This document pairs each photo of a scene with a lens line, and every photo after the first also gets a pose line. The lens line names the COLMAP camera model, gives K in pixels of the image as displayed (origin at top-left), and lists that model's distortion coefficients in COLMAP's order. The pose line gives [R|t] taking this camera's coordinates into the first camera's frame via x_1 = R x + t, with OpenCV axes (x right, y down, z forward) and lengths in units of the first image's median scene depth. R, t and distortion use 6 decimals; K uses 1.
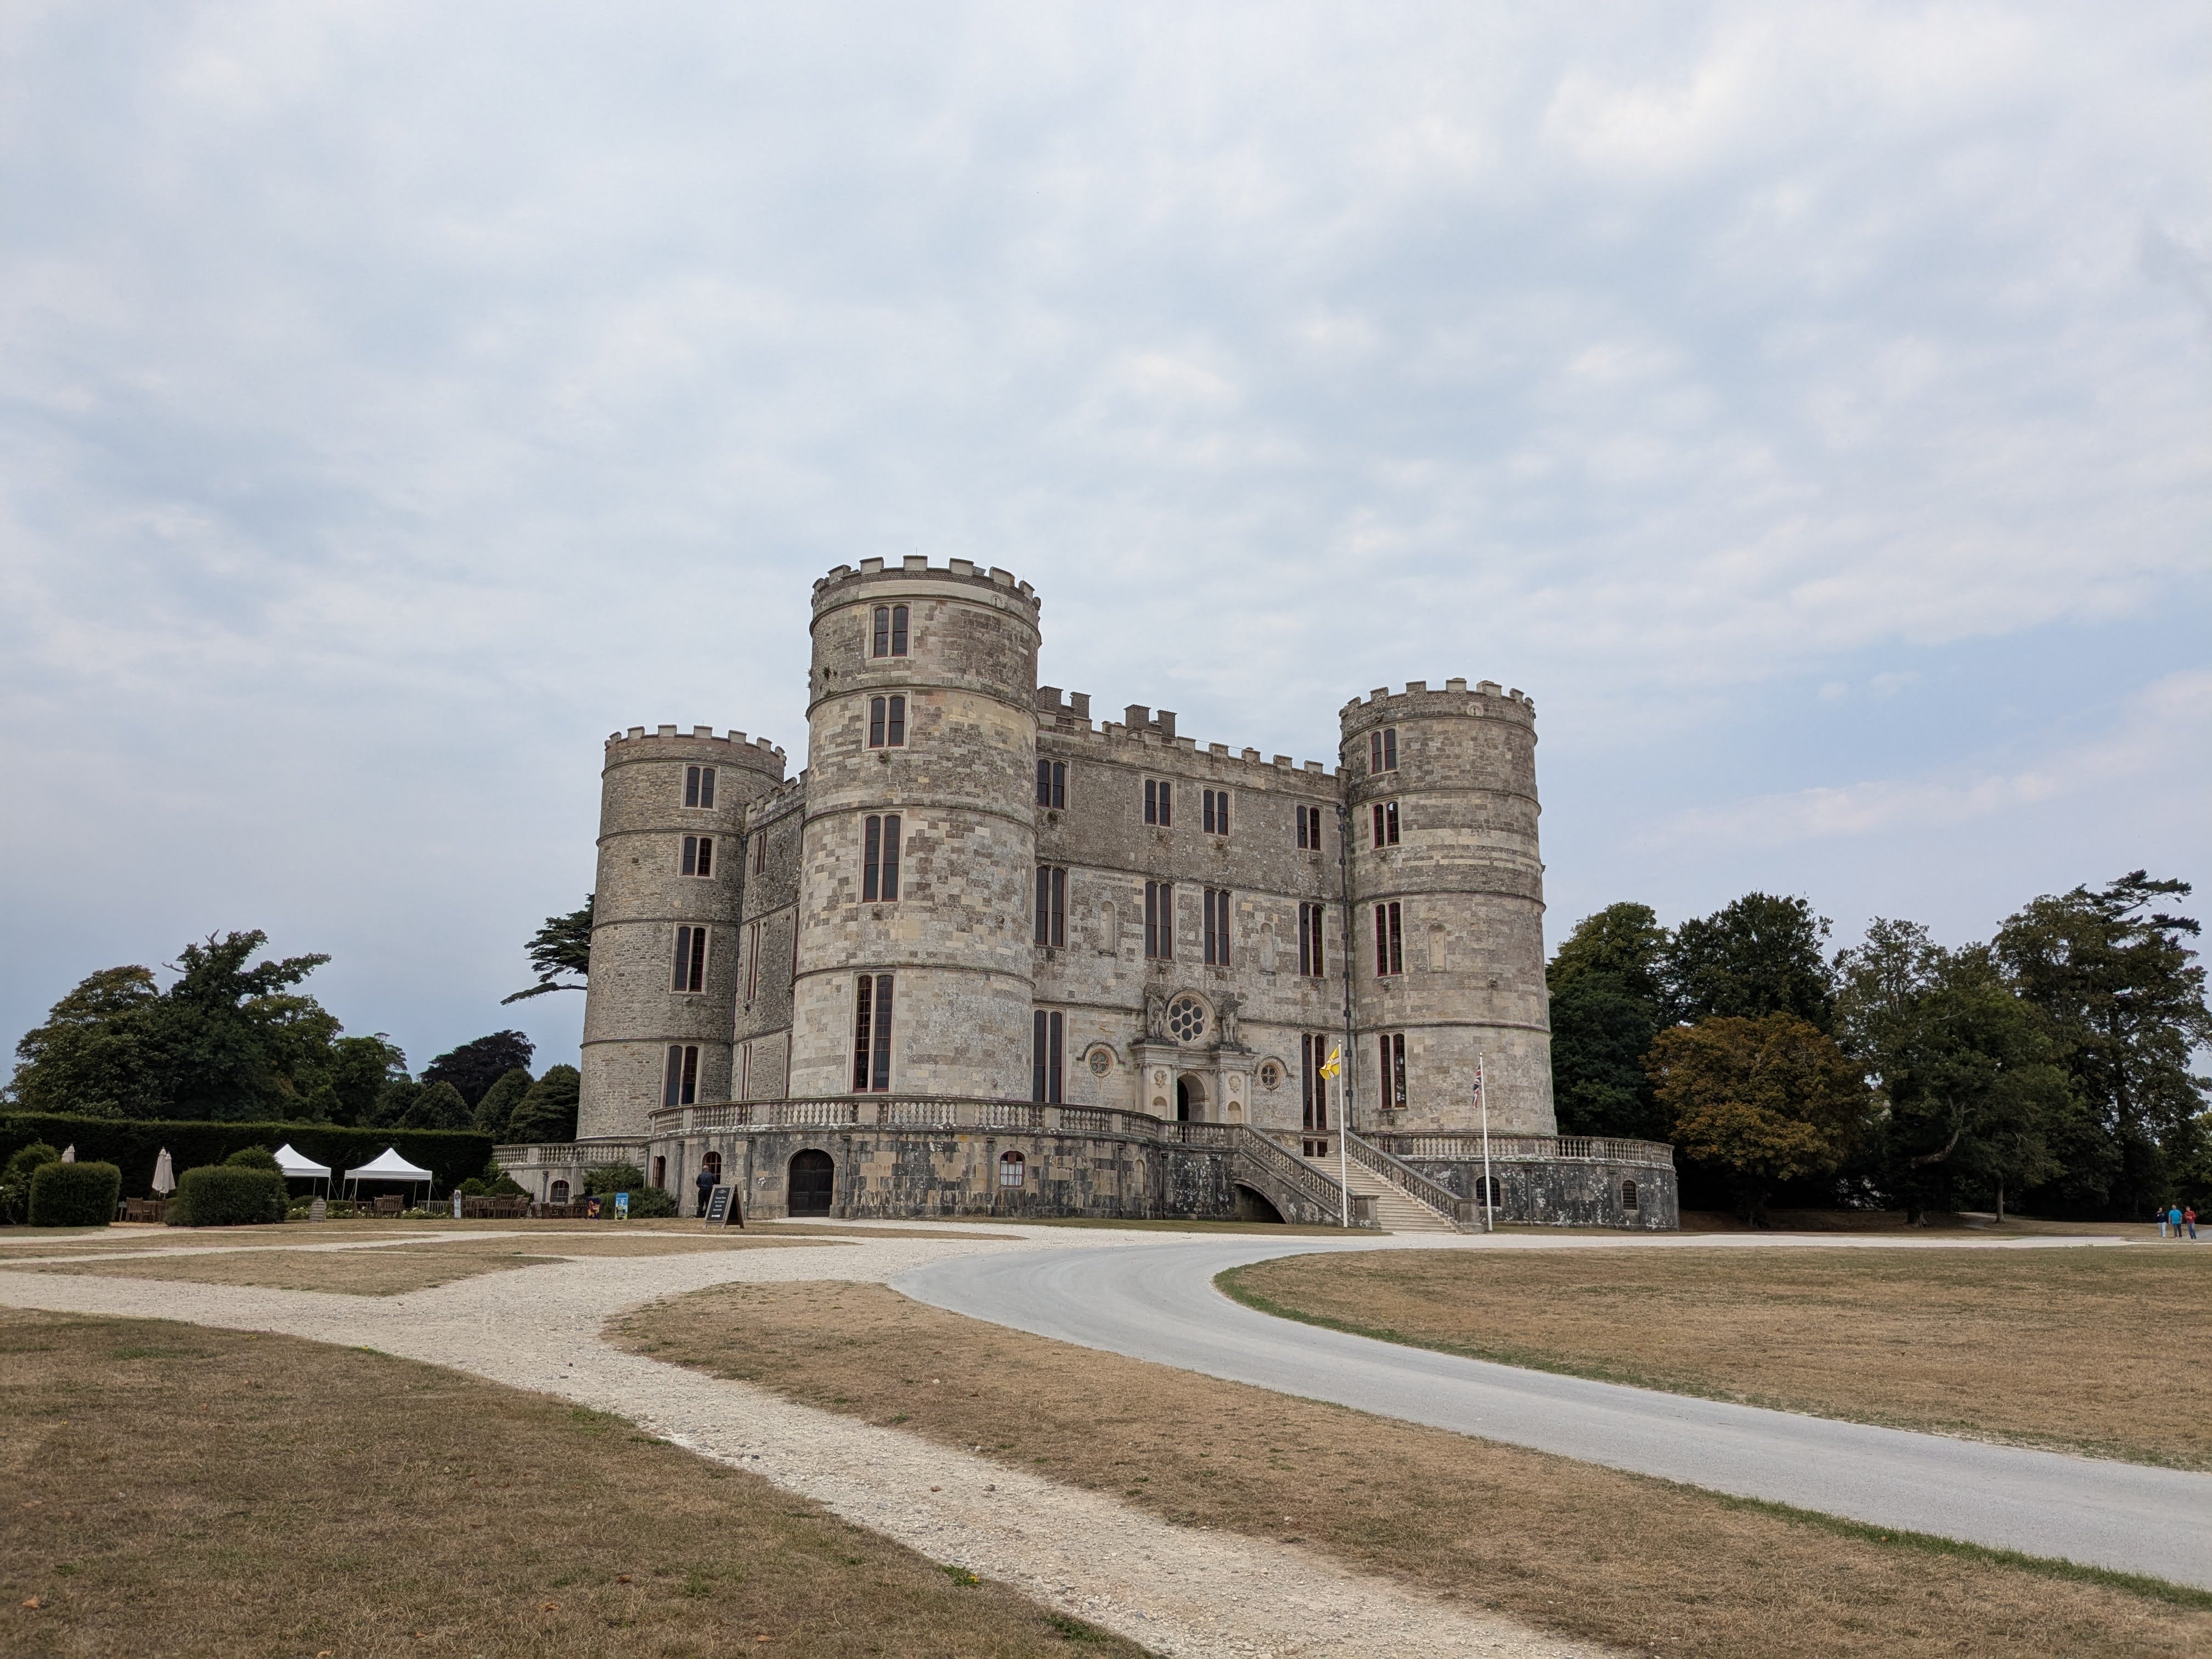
lens RADIAL K [[1738.5, 0, 1100.9], [0, 1738.5, 825.4], [0, 0, 1]] dist [0.024140, -0.024828]
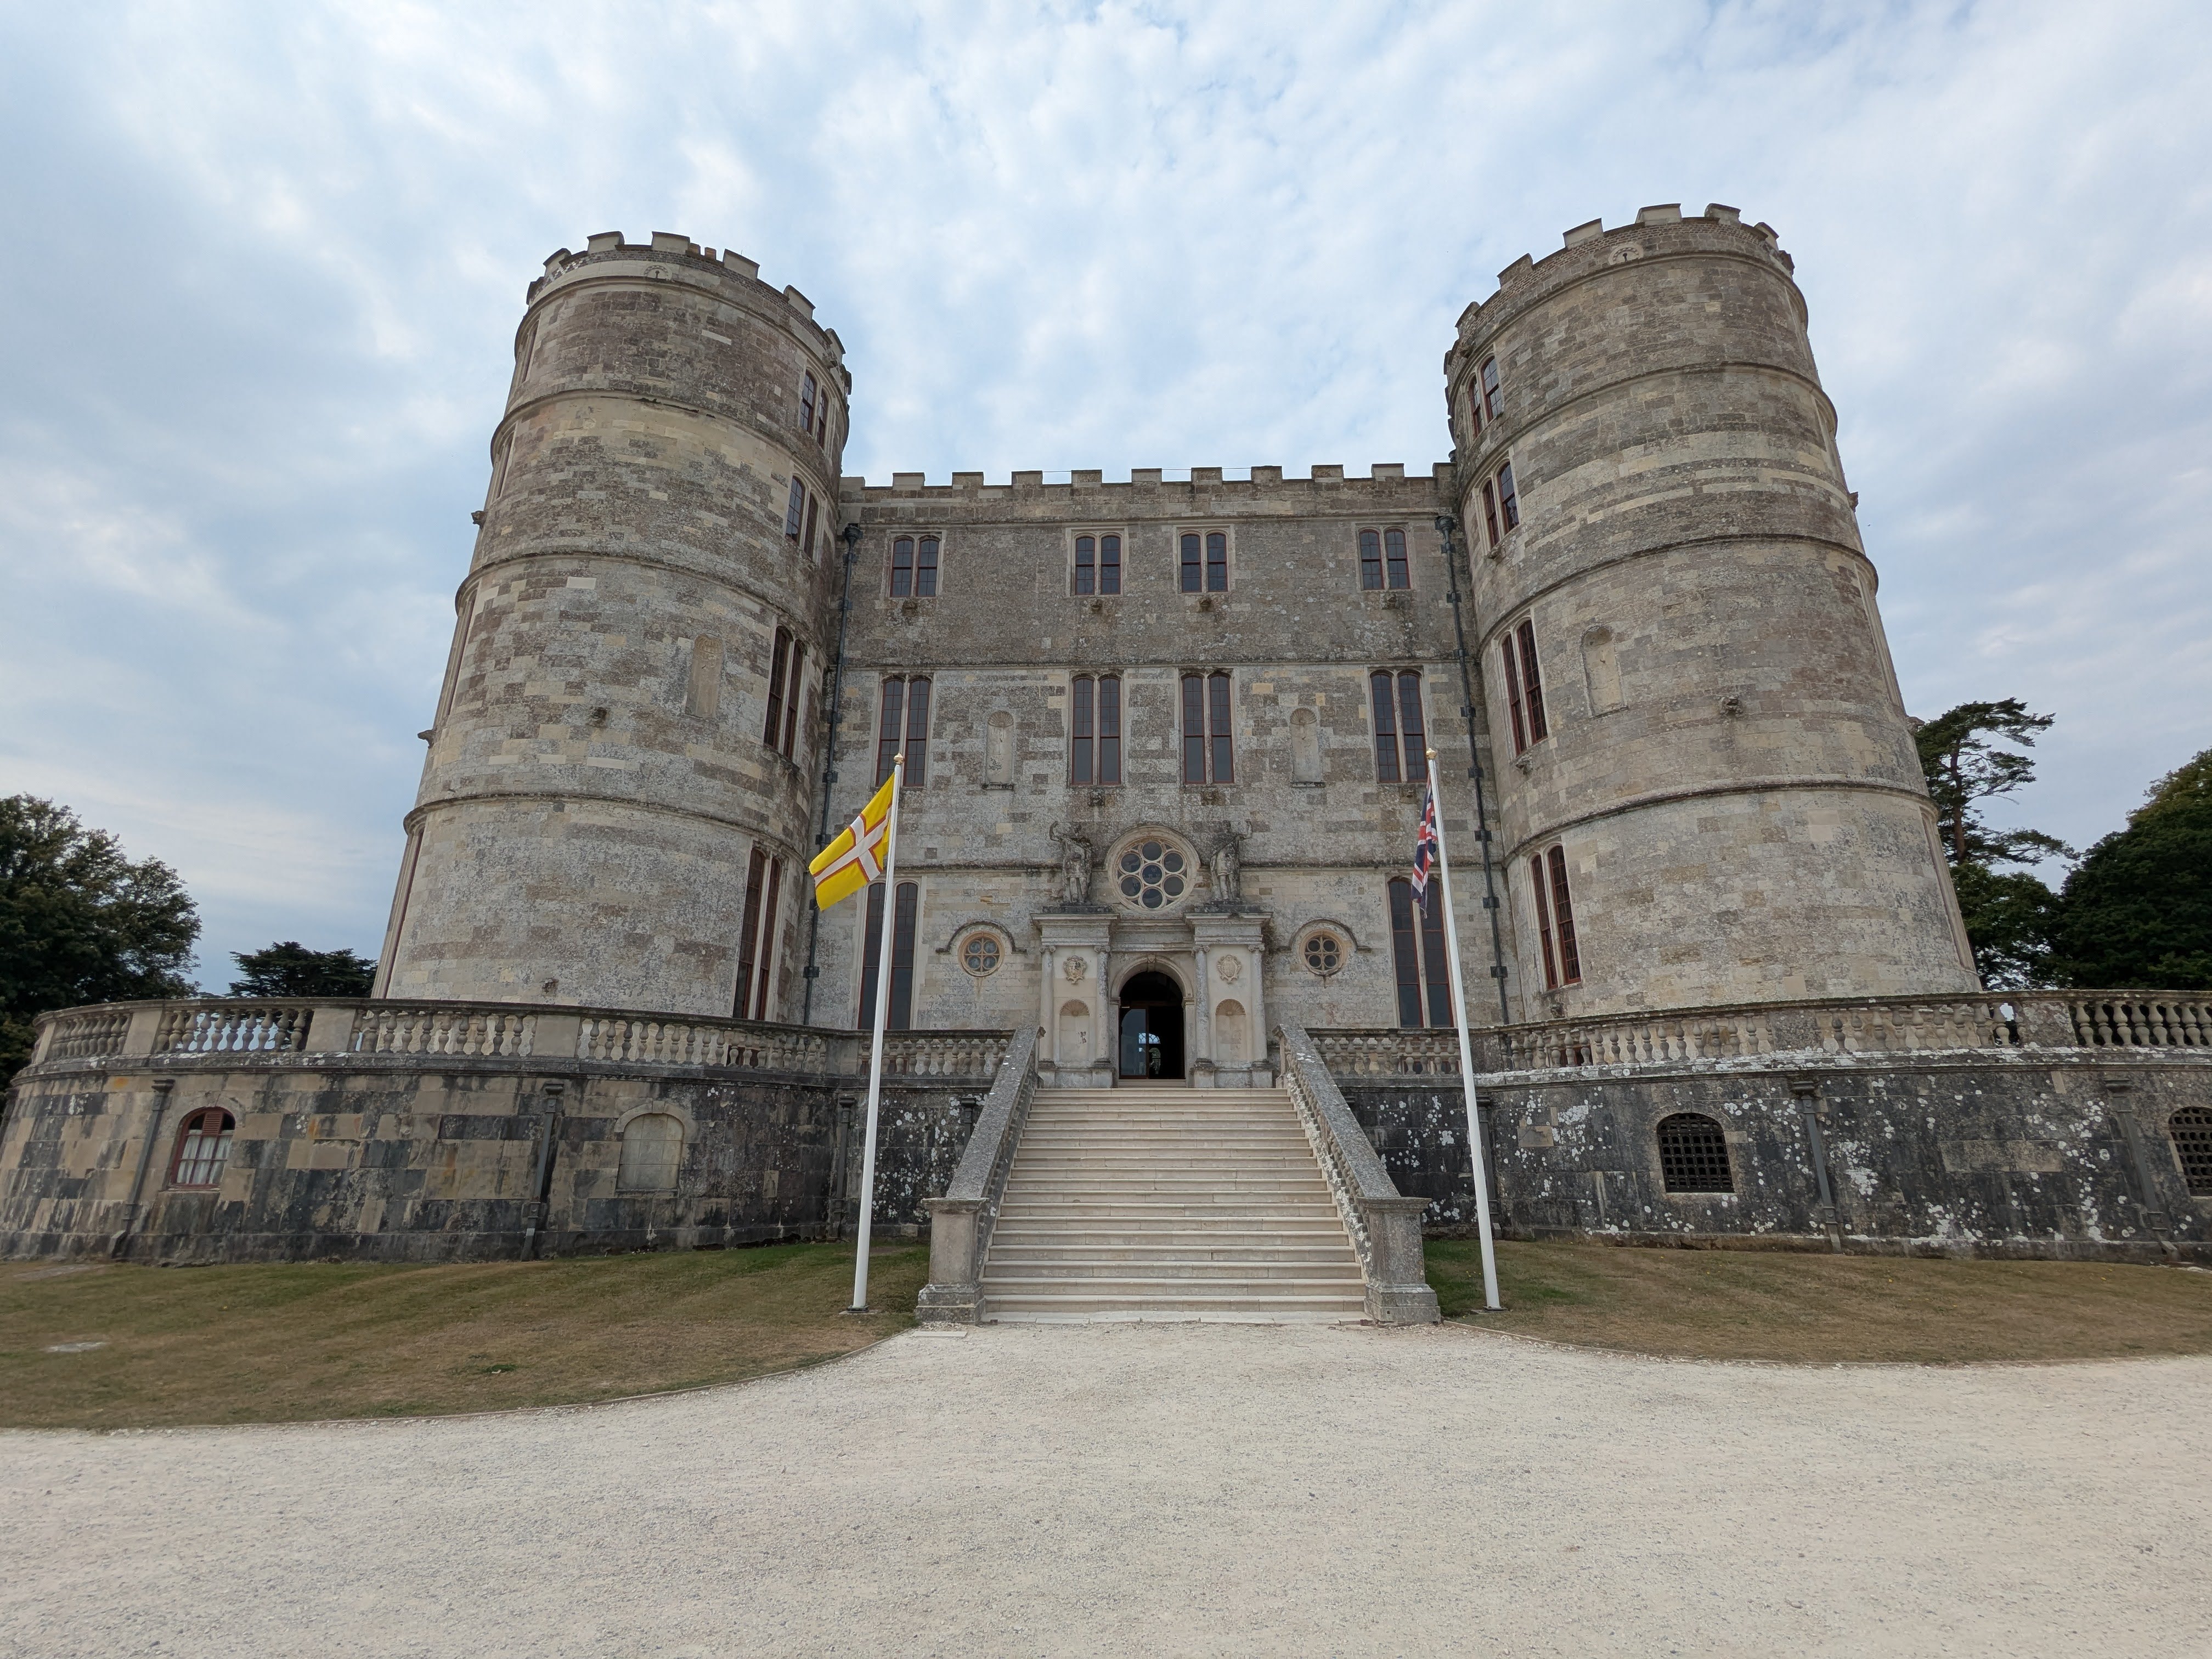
lens RADIAL K [[1048.1, 0, 1113.5], [0, 1048.1, 828.1], [0, 0, 1]] dist [-0.001846, -0.000489]
pose [[0.839941, -0.181773, -0.511330, 0.226671], [0.138558, 0.982838, -0.121786, 0.137223], [0.524691, 0.031444, 0.850712, 0.672053]]
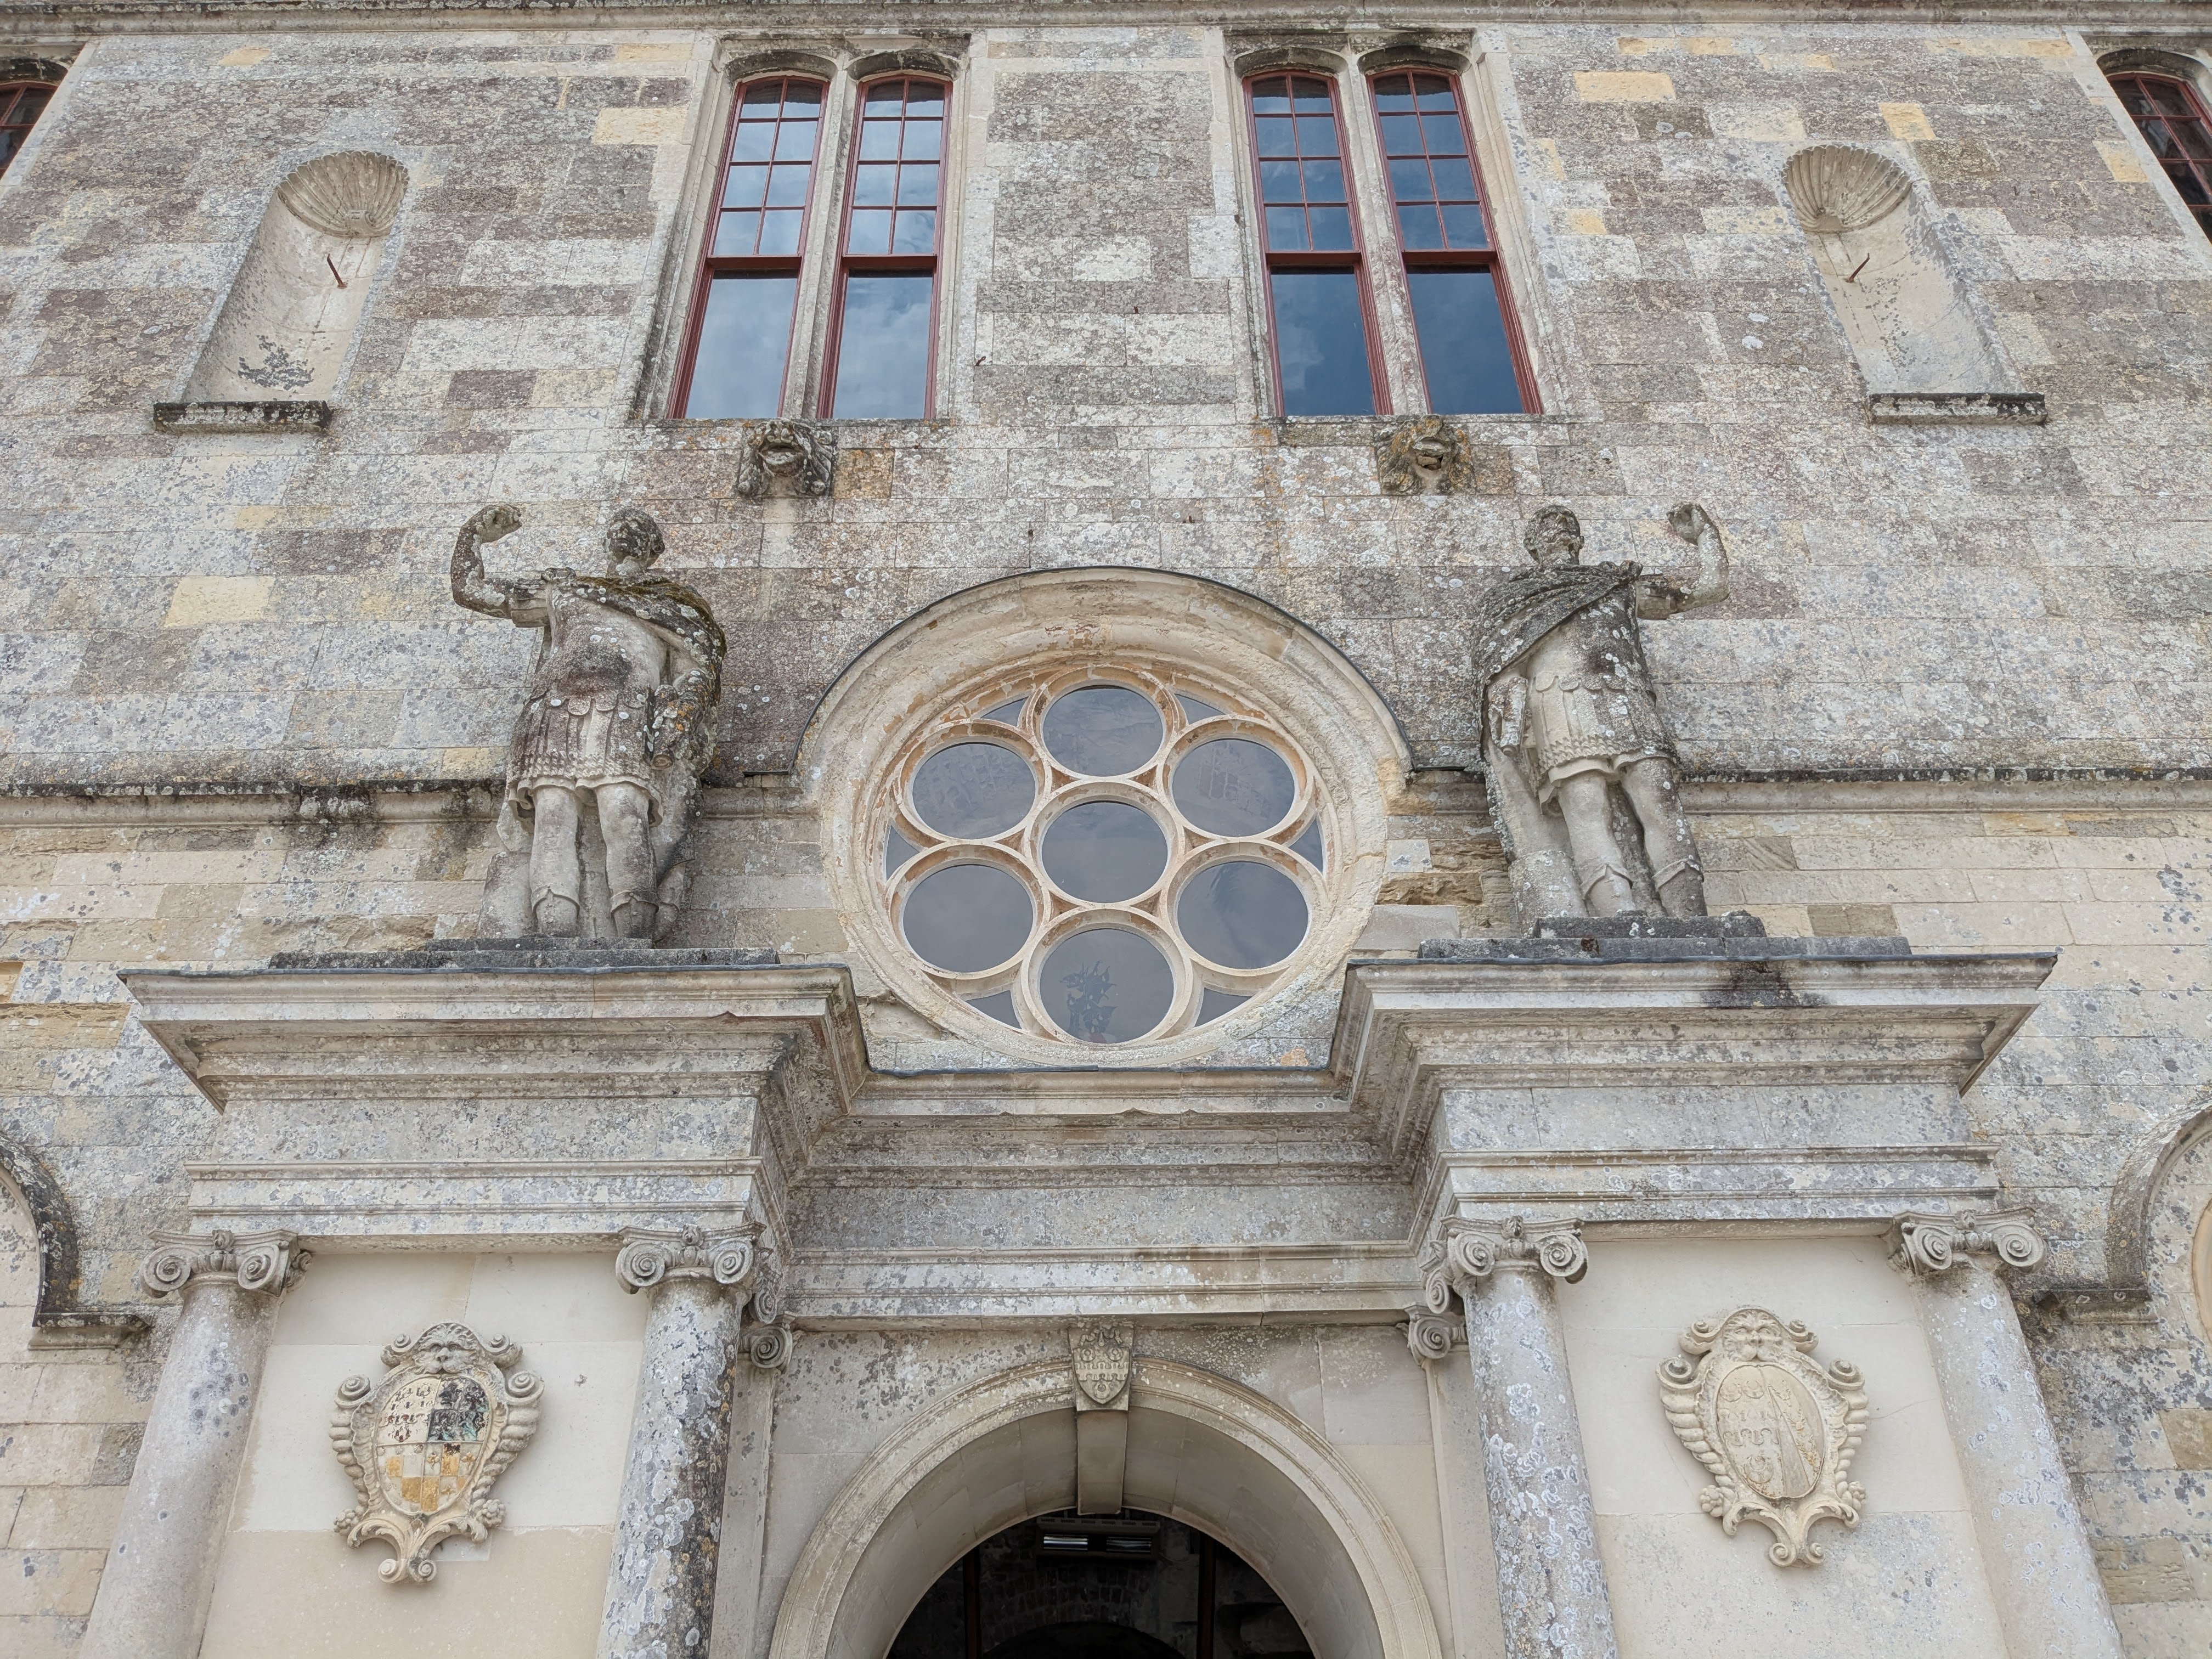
lens RADIAL K [[1738.5, 0, 1110.1], [0, 1738.5, 826.1], [0, 0, 1]] dist [0.024140, -0.024828]
pose [[0.858928, -0.318564, -0.400948, 0.087887], [0.146232, 0.902933, -0.404140, 0.148253], [0.490773, 0.288496, 0.822138, 0.910505]]
